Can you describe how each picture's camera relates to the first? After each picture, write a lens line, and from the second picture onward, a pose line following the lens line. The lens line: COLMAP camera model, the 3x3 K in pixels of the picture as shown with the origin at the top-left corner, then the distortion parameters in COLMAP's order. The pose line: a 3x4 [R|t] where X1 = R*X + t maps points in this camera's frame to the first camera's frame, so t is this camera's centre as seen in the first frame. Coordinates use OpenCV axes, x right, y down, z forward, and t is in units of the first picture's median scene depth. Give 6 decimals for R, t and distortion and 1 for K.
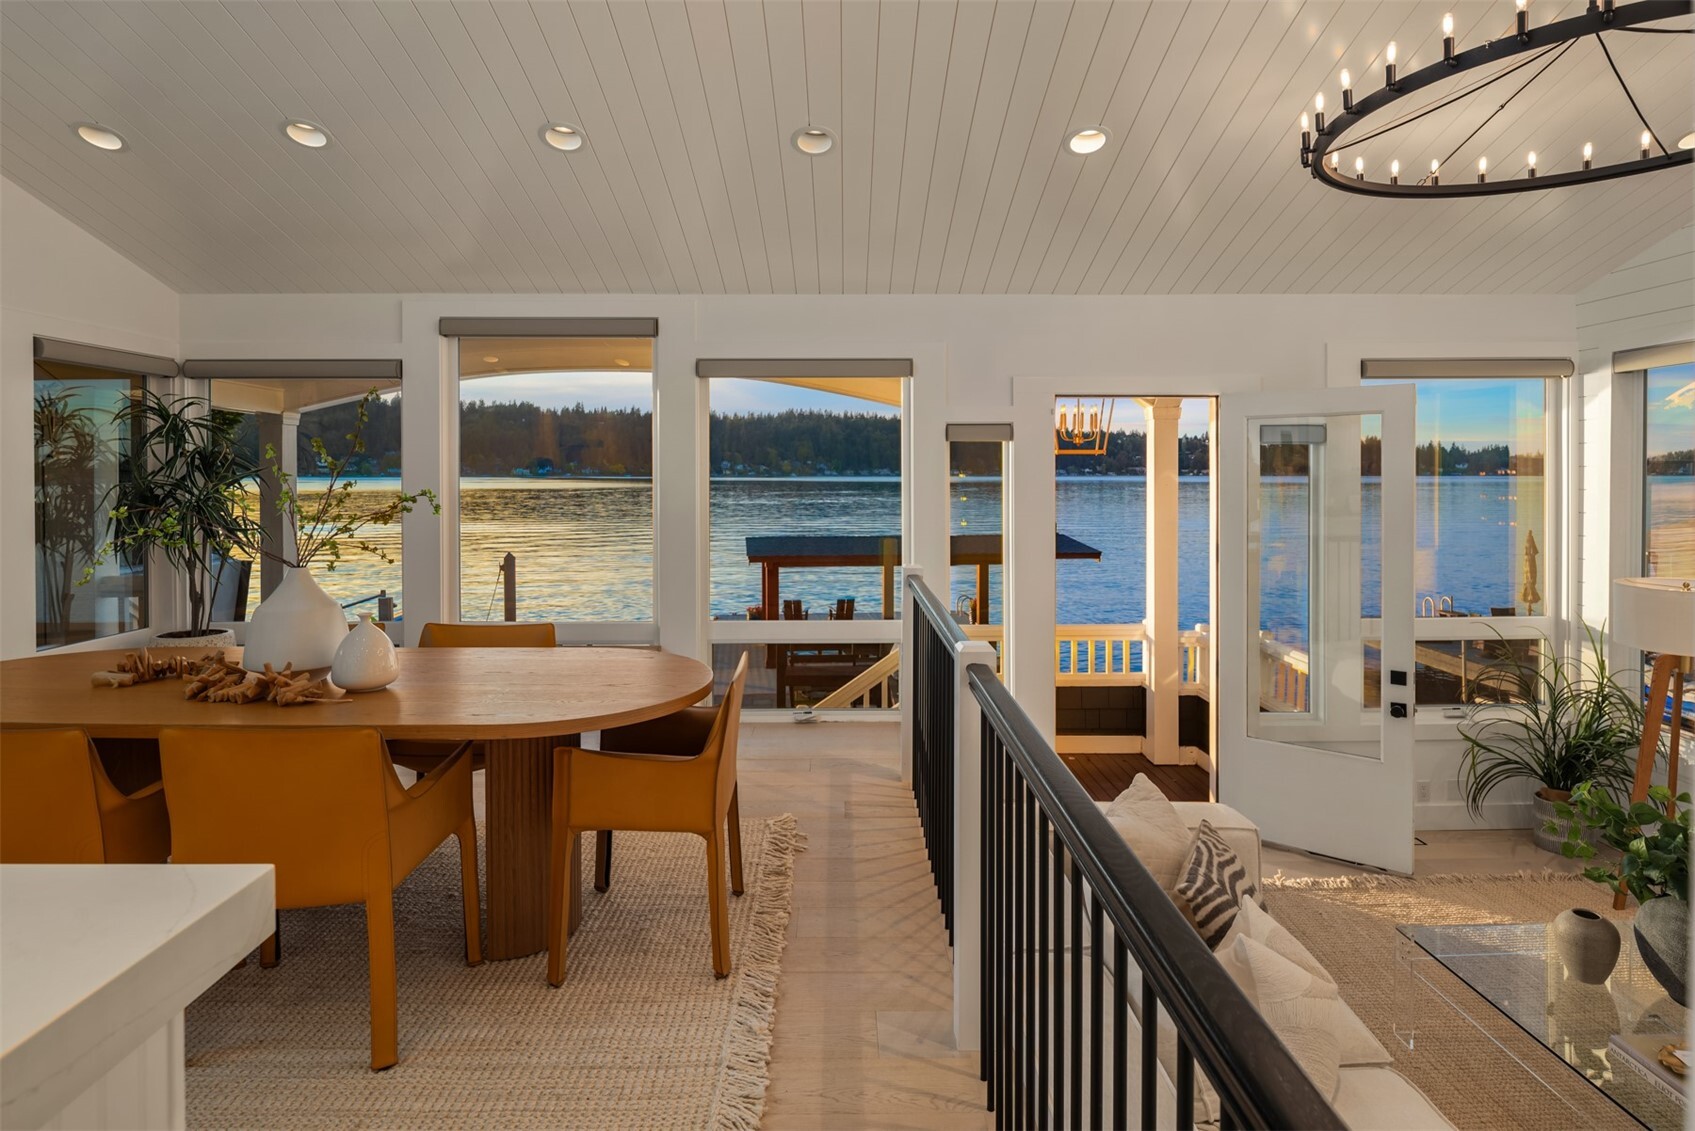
lens RADIAL K [[915.1, 0, 848.4], [0, 915.1, 477.0], [0, 0, 1]] dist [-0.025363, -0.001524]
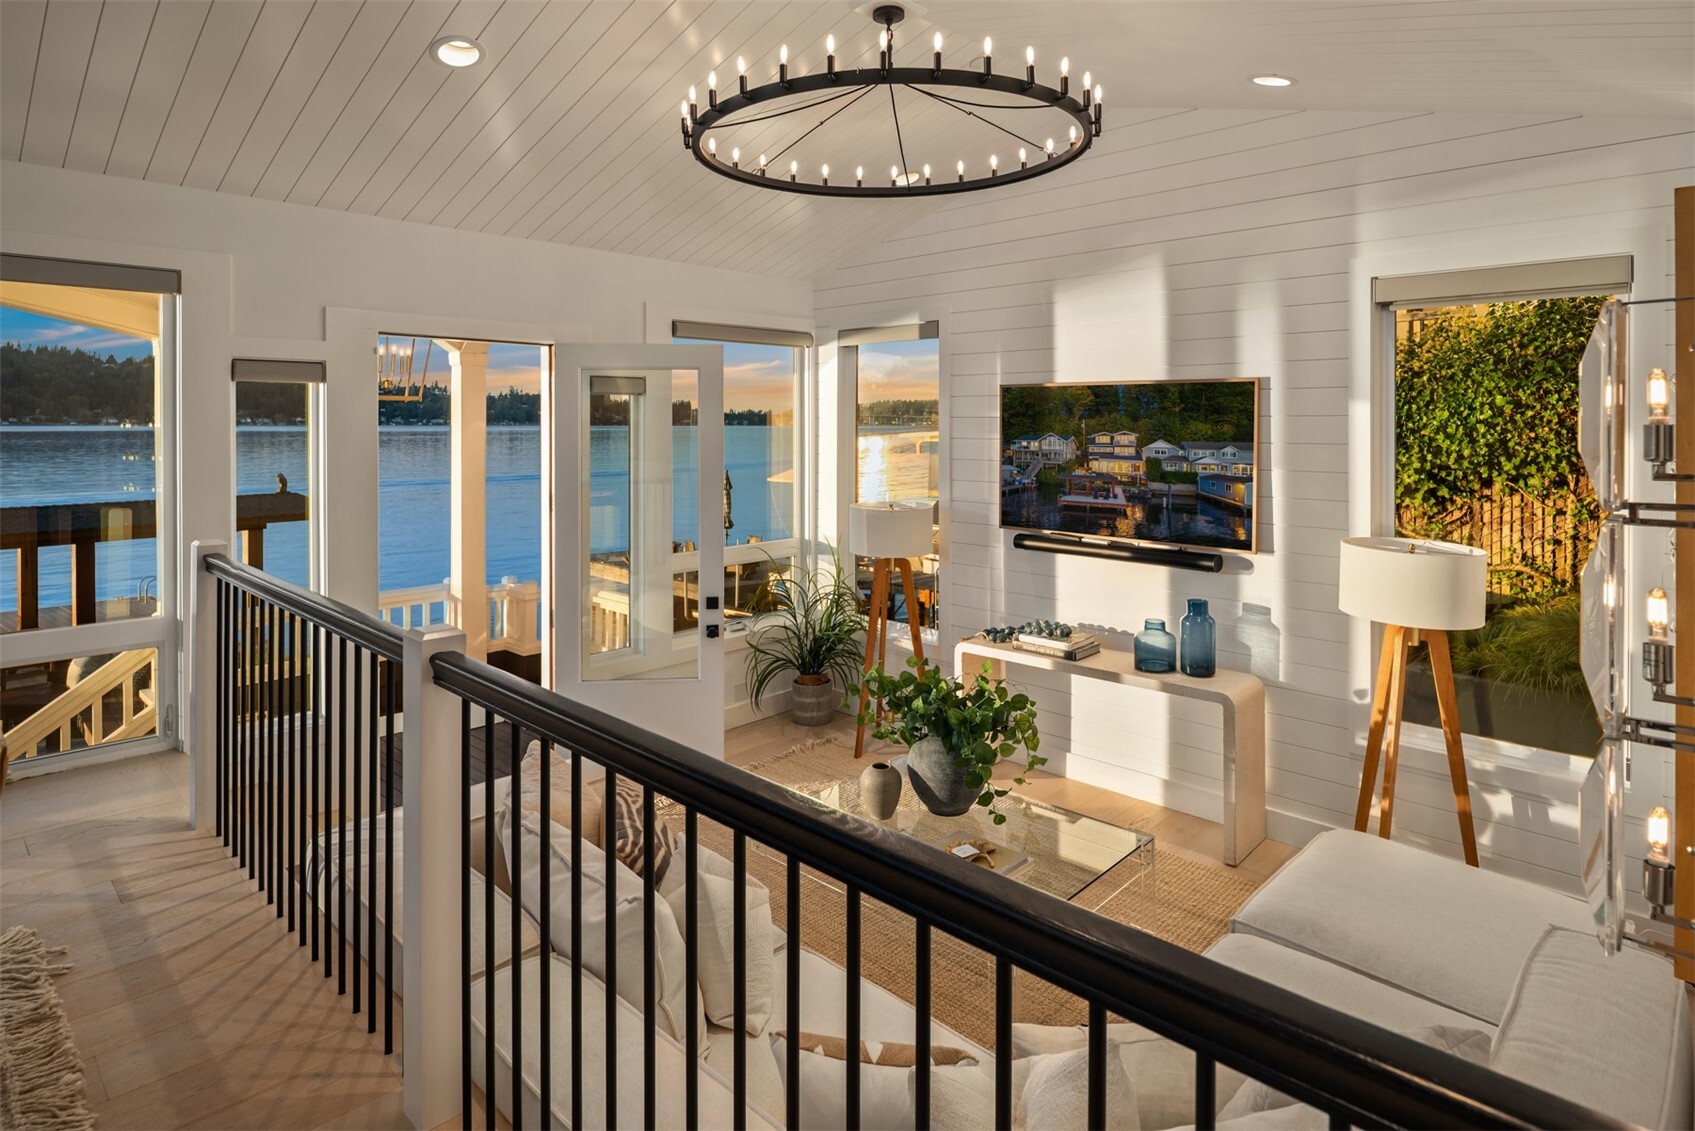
lens RADIAL K [[910.6, 0, 848.5], [0, 910.6, 425.2], [0, 0, 1]] dist [-0.021211, -0.001187]
pose [[0.684914, 0.000767, 0.728623, -0.100943], [0.000008, 0.999999, -0.001060, 0.000077], [-0.728623, 0.000732, 0.684914, 0.087756]]
